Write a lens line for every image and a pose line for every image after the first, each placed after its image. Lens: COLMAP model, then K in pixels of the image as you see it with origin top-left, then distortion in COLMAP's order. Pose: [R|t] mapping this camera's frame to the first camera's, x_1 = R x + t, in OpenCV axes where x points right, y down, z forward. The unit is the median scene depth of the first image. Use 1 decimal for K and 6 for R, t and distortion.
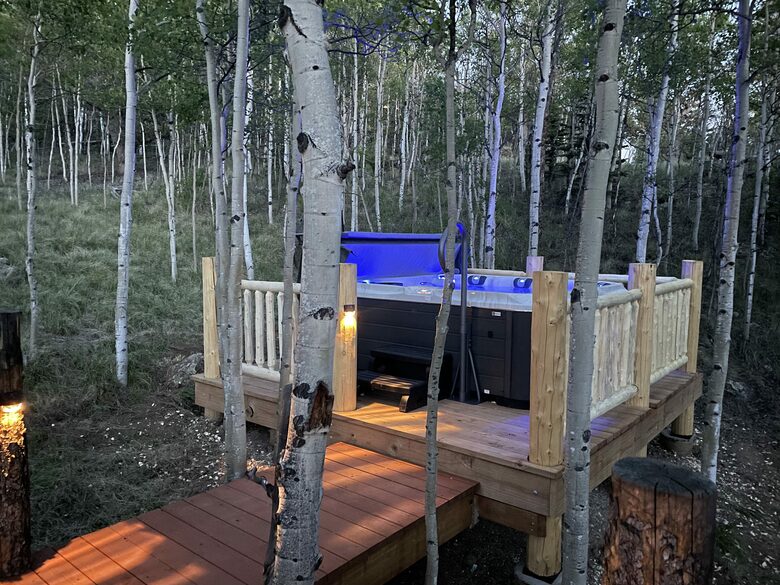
lens RADIAL K [[582.2, 0, 390.0], [0, 582.2, 292.5], [0, 0, 1]] dist [0.033412, -0.002202]
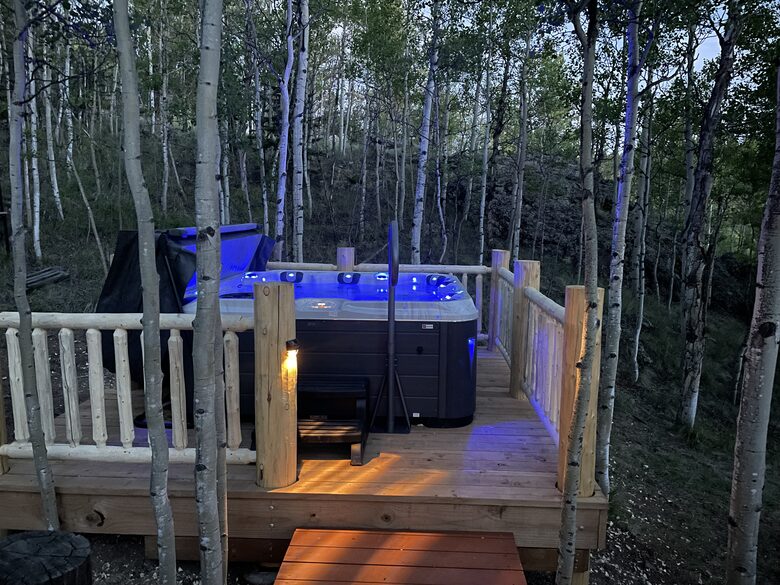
lens RADIAL K [[582.2, 0, 390.0], [0, 582.2, 292.5], [0, 0, 1]] dist [0.033412, -0.002202]
pose [[0.801980, -0.079662, 0.592015, -0.380506], [0.048273, 0.996469, 0.068693, -0.078126], [-0.595397, -0.026512, 0.802994, 0.335523]]
